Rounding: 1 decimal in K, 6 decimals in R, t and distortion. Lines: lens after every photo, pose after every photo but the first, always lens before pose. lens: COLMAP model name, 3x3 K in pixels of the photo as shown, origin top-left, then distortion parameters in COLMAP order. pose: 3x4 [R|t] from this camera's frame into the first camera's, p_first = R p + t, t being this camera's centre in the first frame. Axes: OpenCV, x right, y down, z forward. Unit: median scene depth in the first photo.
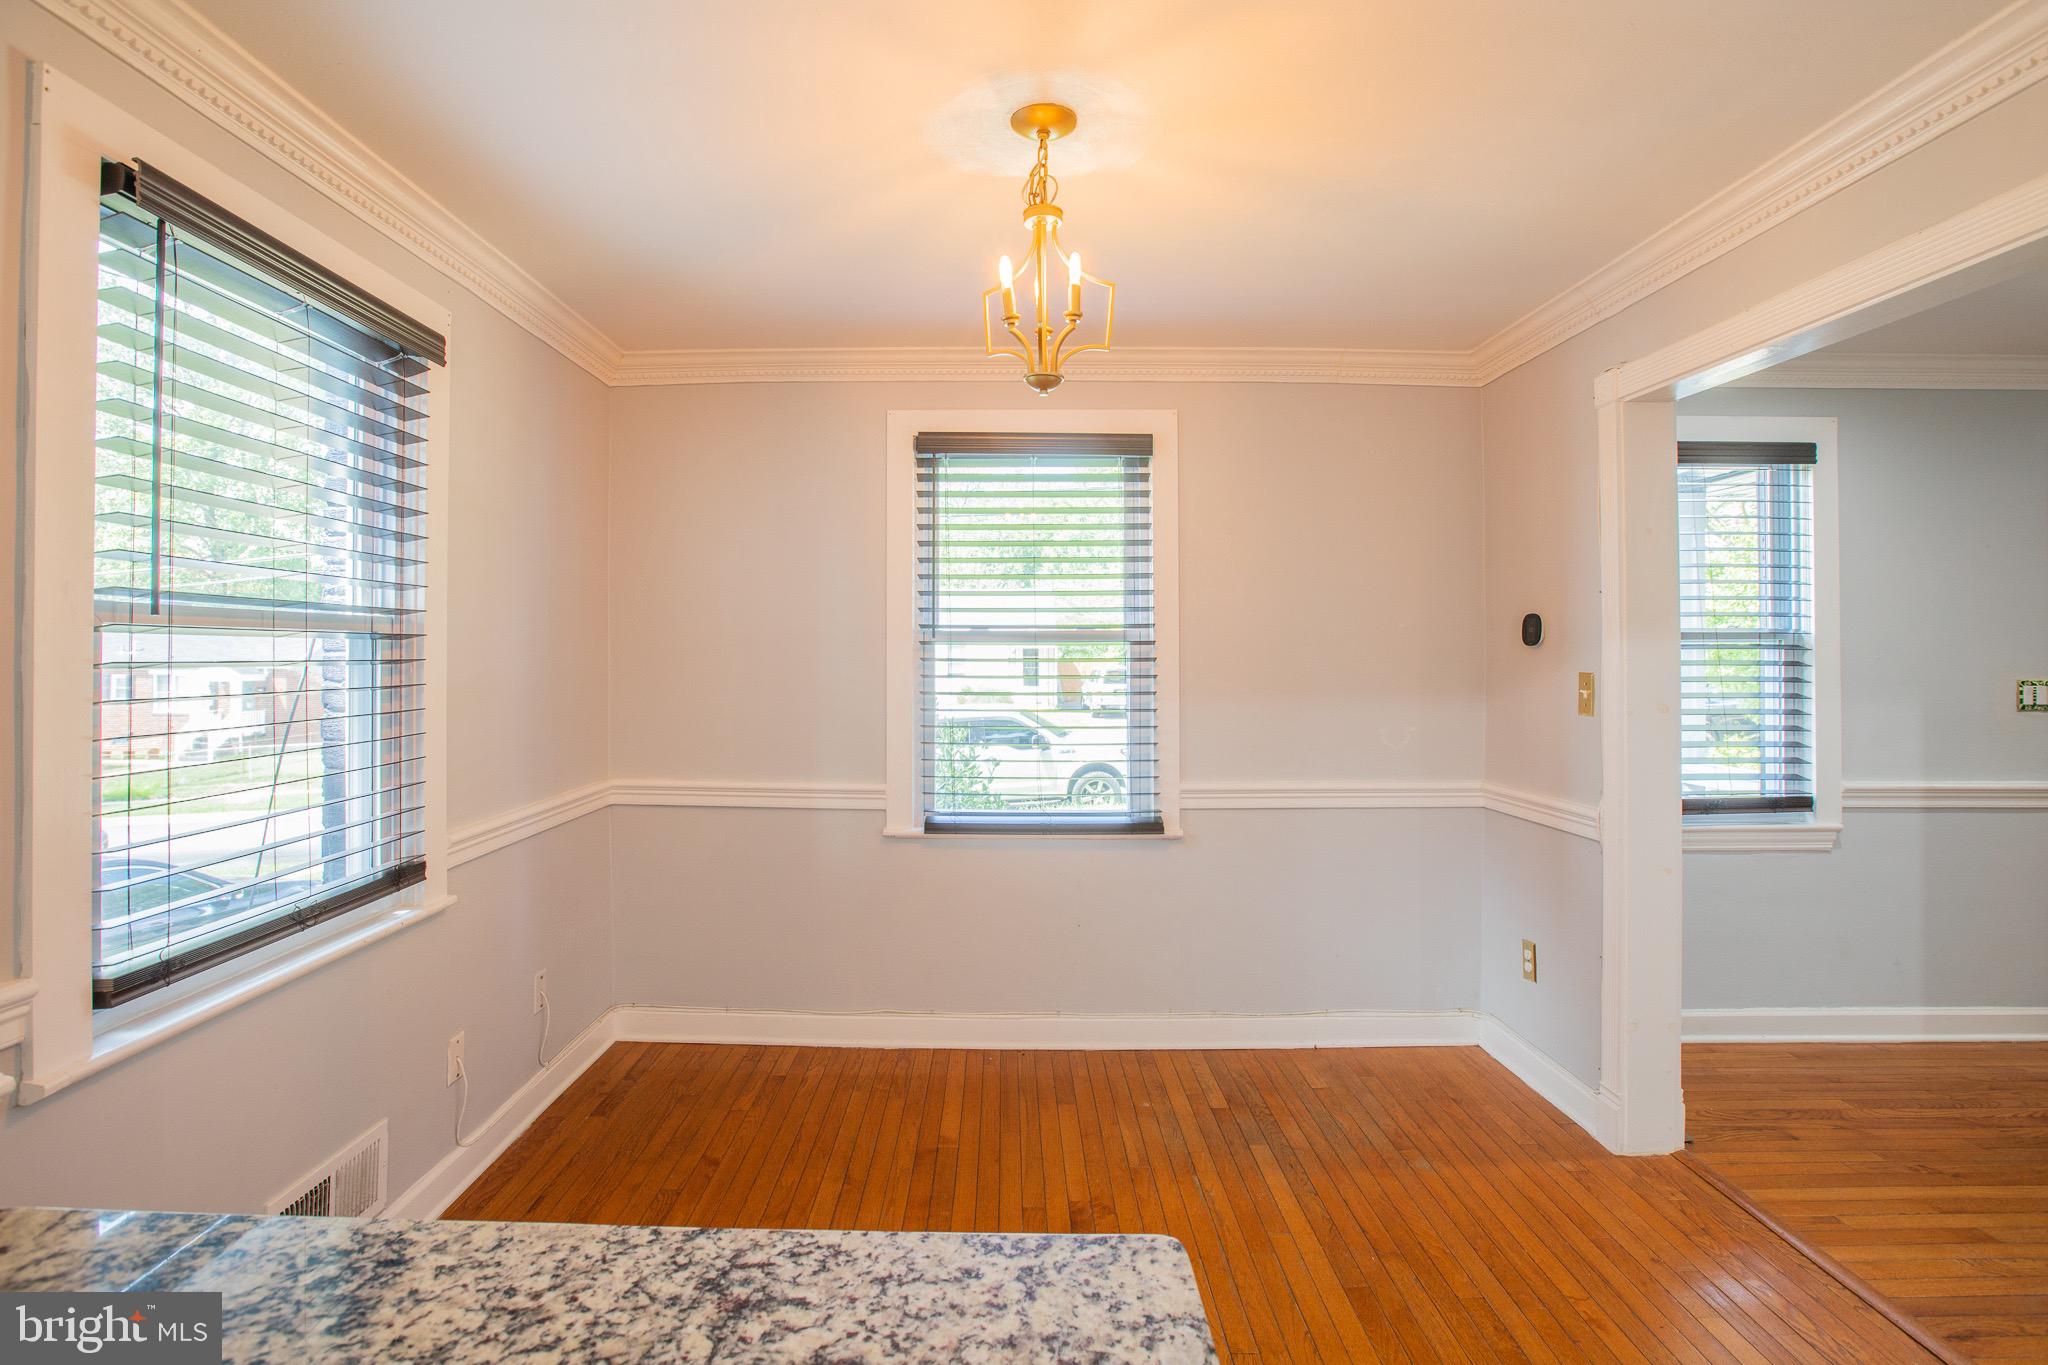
lens RADIAL K [[958.6, 0, 988.0], [0, 958.6, 658.6], [0, 0, 1]] dist [-0.022047, 0.000334]
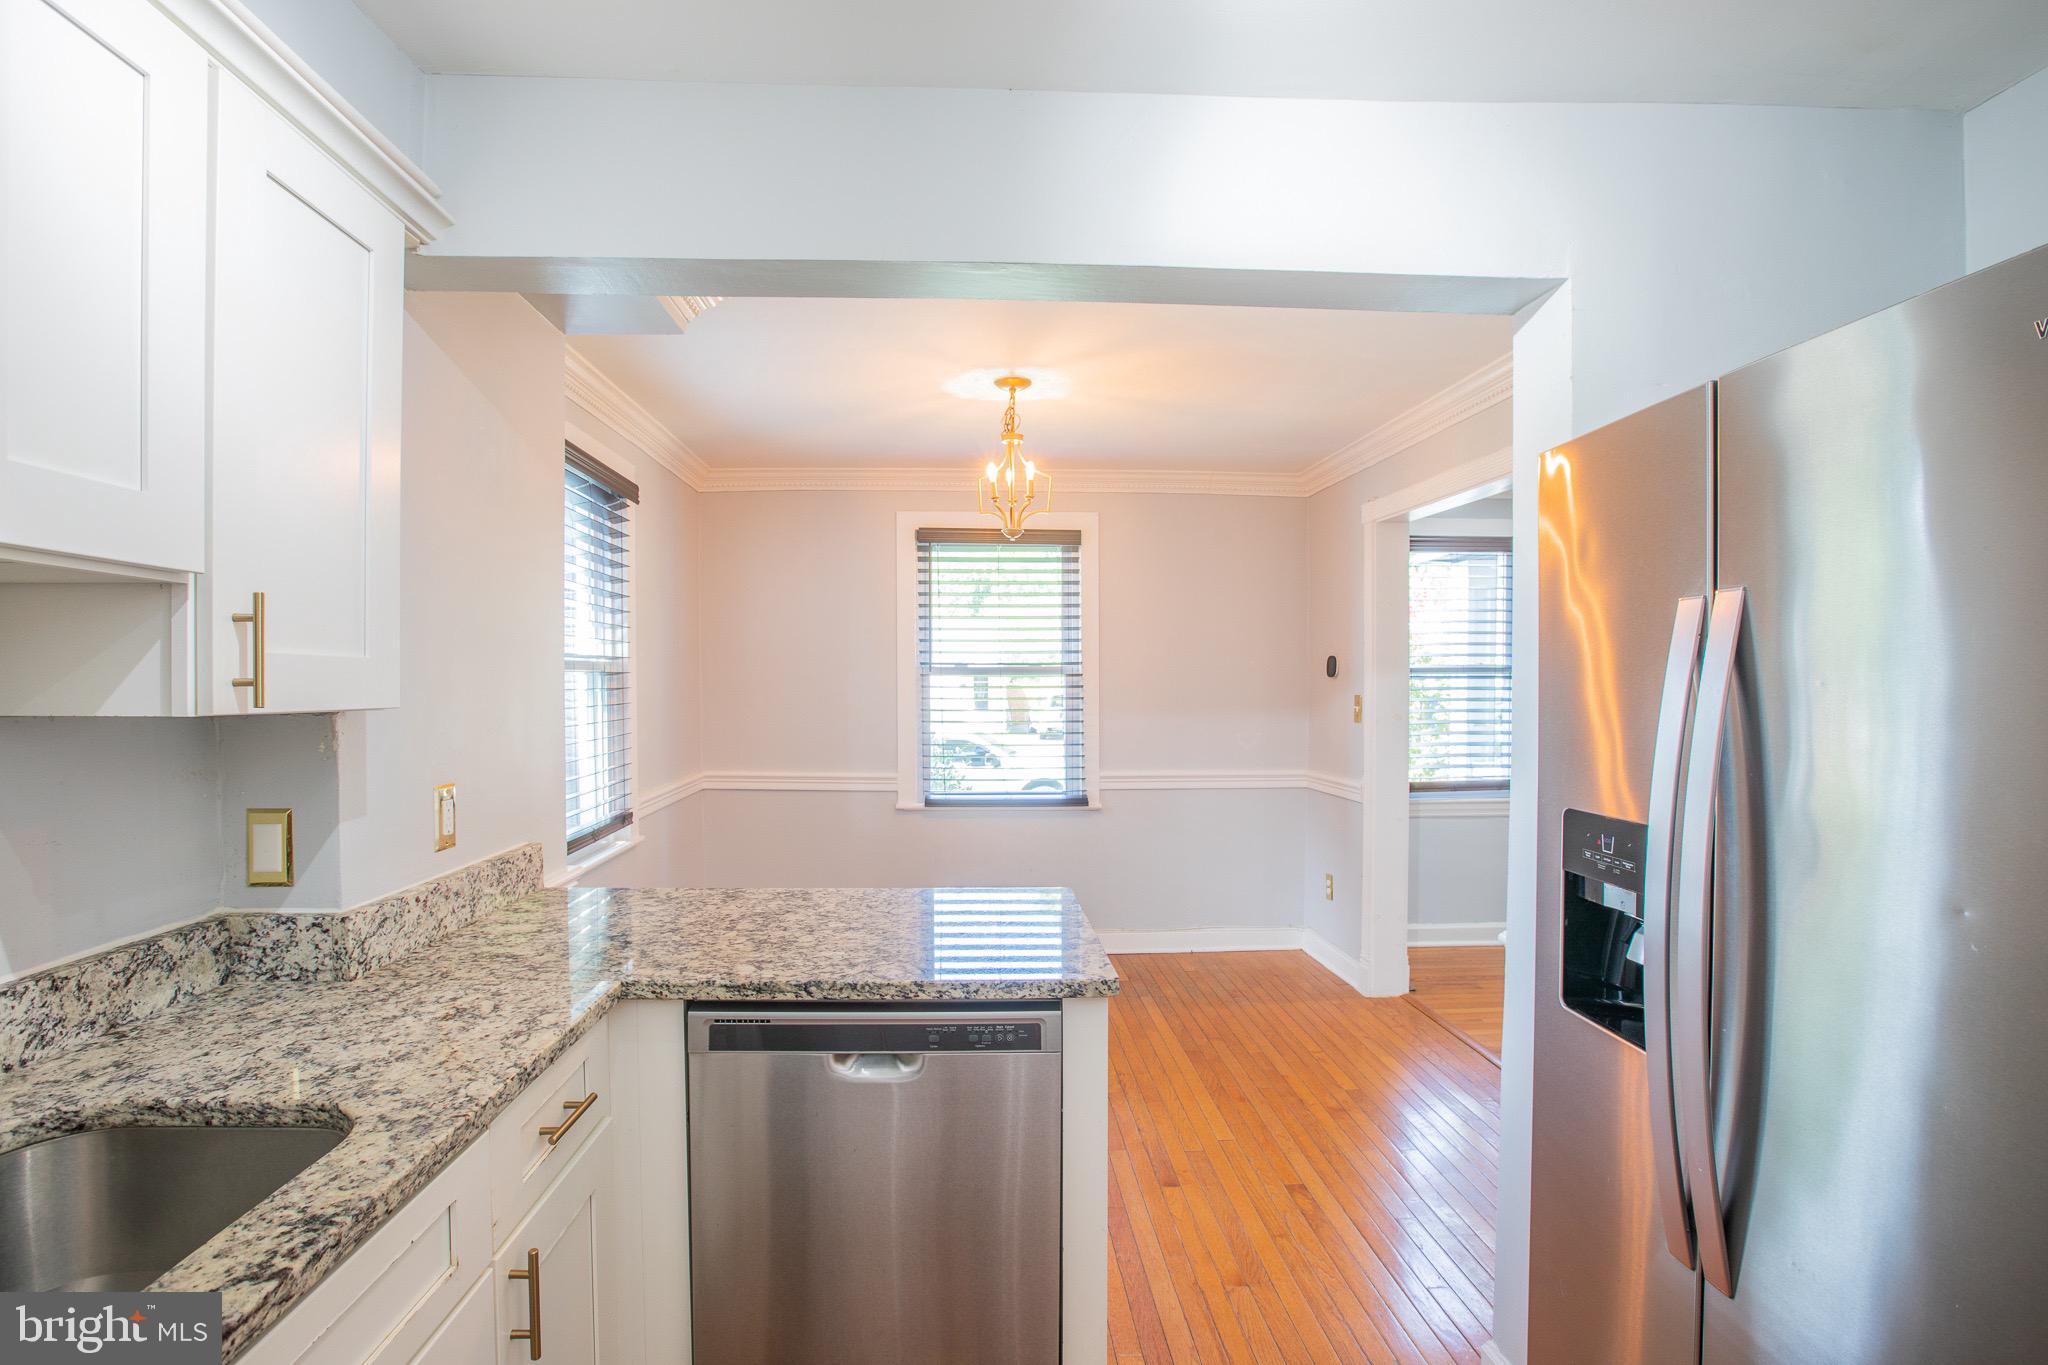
lens RADIAL K [[932.1, 0, 1022.9], [0, 932.1, 685.6], [0, 0, 1]] dist [-0.053539, 0.020013]
pose [[0.995845, -0.000237, 0.091063, -0.045585], [0.000167, 1.000000, 0.000779, -0.001873], [-0.091063, -0.000761, 0.995845, -0.411451]]
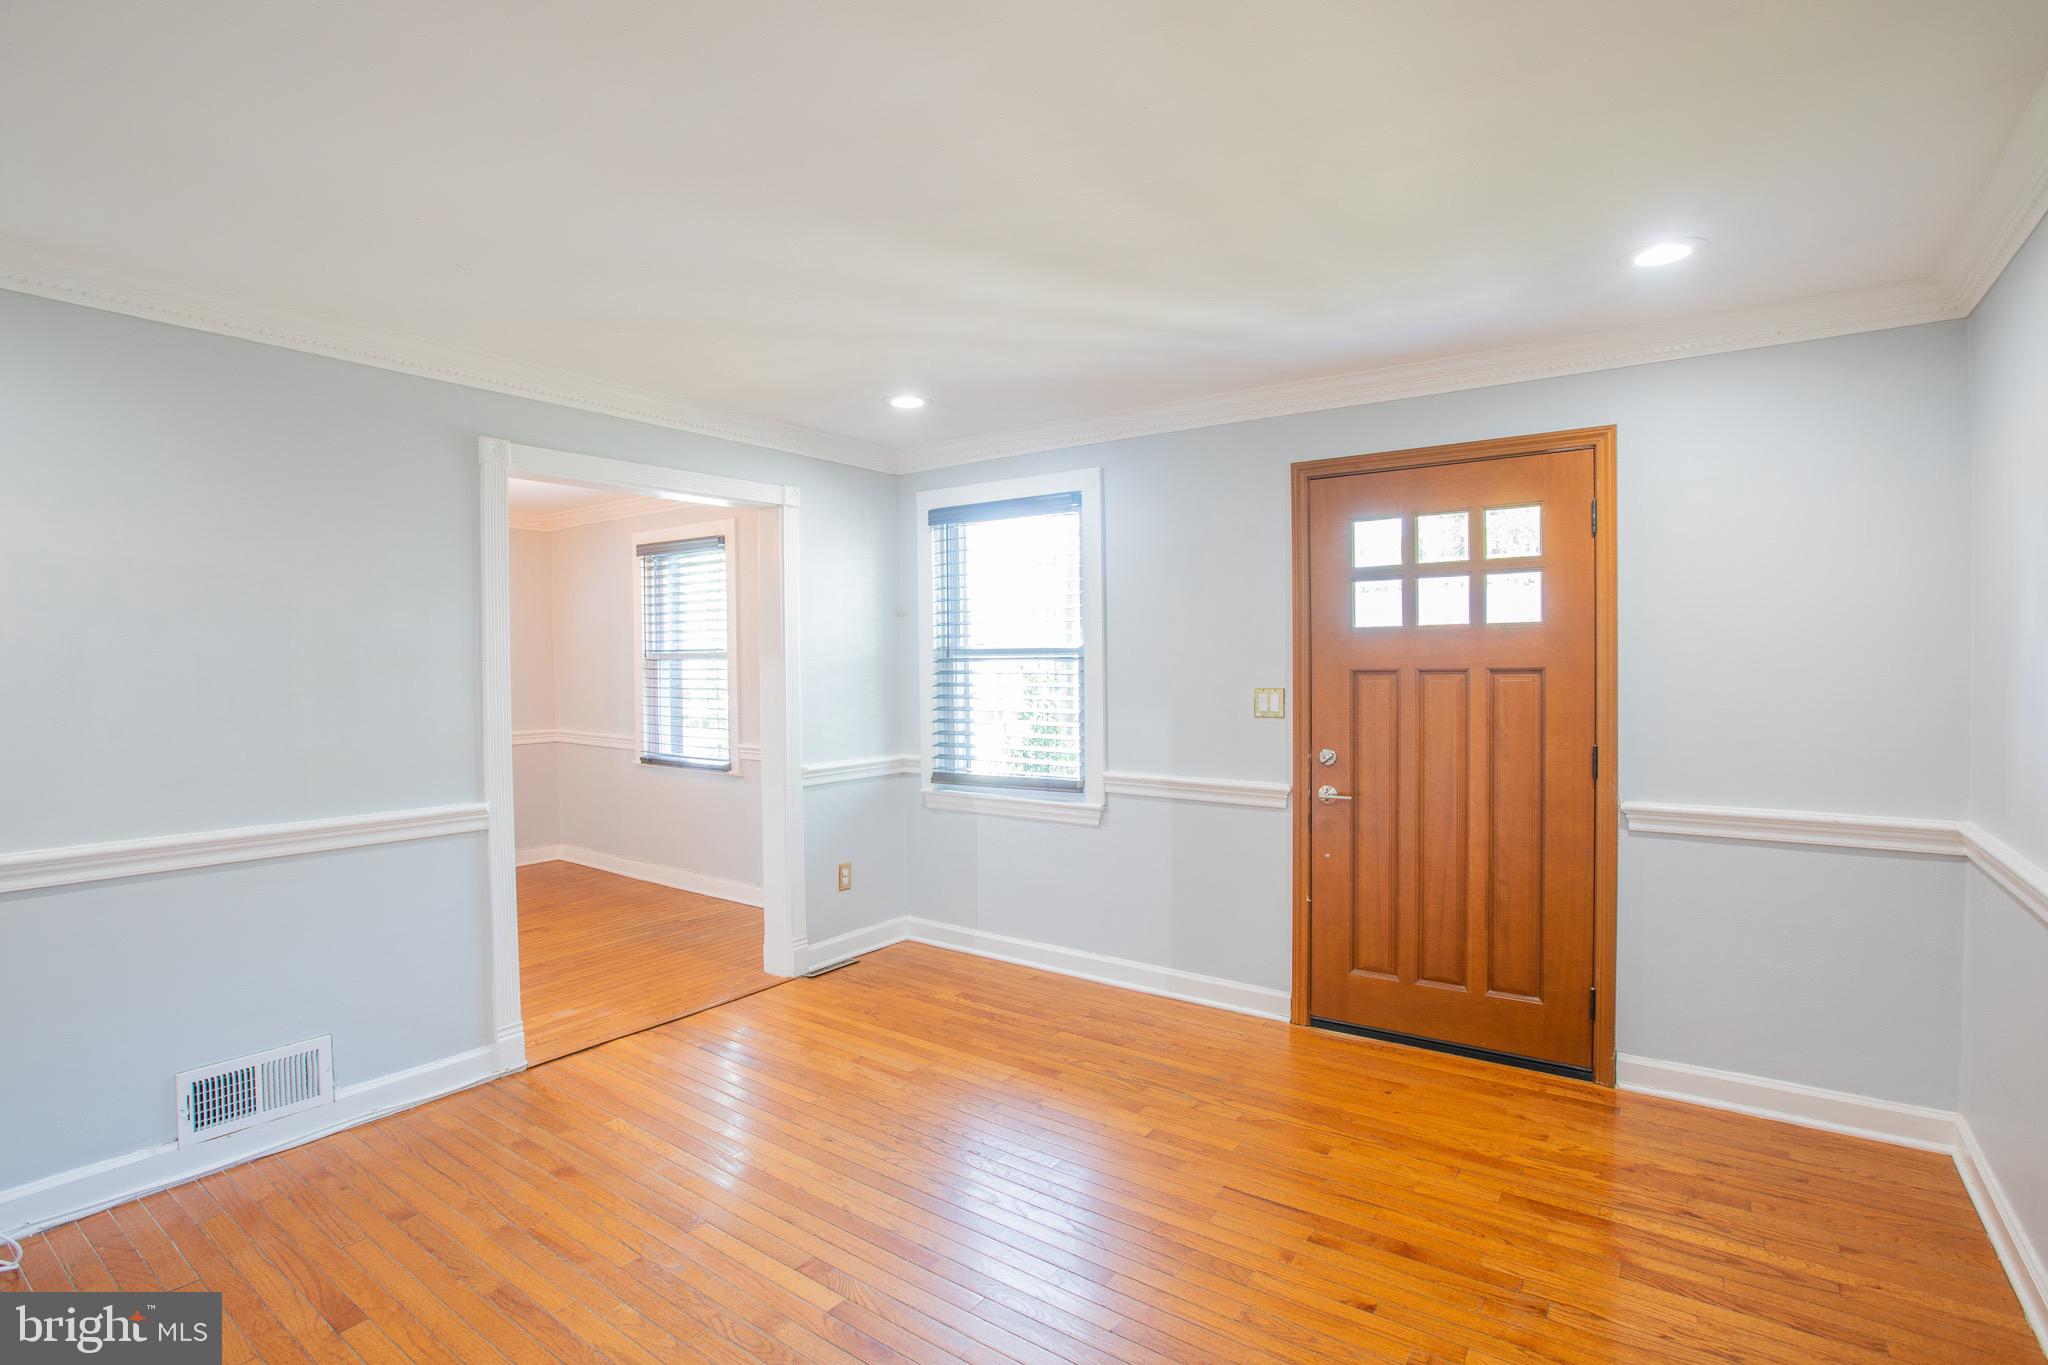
lens RADIAL K [[932.1, 0, 1022.9], [0, 932.1, 685.6], [0, 0, 1]] dist [-0.053539, 0.020013]
pose [[0.829564, 0.012268, -0.558277, 1.549261], [-0.002611, 0.999833, 0.018091, -0.000981], [0.558406, -0.013550, 0.829457, -0.060937]]
